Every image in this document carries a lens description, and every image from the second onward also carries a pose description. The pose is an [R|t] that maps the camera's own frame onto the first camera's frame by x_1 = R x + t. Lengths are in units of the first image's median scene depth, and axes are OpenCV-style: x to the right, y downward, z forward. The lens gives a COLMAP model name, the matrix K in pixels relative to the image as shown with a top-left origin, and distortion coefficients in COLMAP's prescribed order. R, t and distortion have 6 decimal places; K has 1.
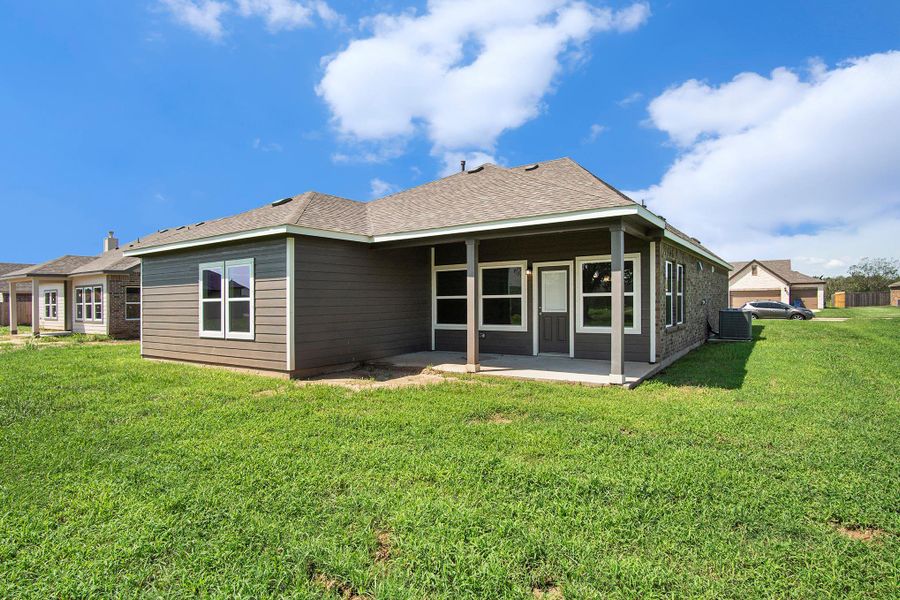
lens RADIAL K [[487.2, 0, 445.2], [0, 487.2, 306.7], [0, 0, 1]] dist [-0.007048, -0.001481]
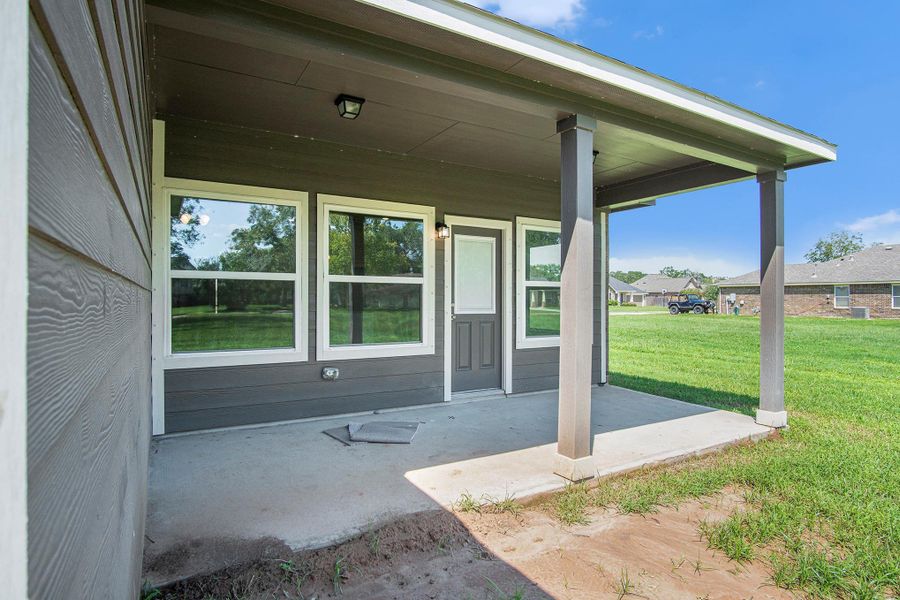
lens RADIAL K [[487.2, 0, 445.2], [0, 487.2, 306.7], [0, 0, 1]] dist [-0.007048, -0.001481]
pose [[0.424940, -0.012428, 0.905136, -0.270308], [-0.017123, 0.999616, 0.021765, -0.007326], [-0.905060, -0.024748, 0.424564, 0.789659]]
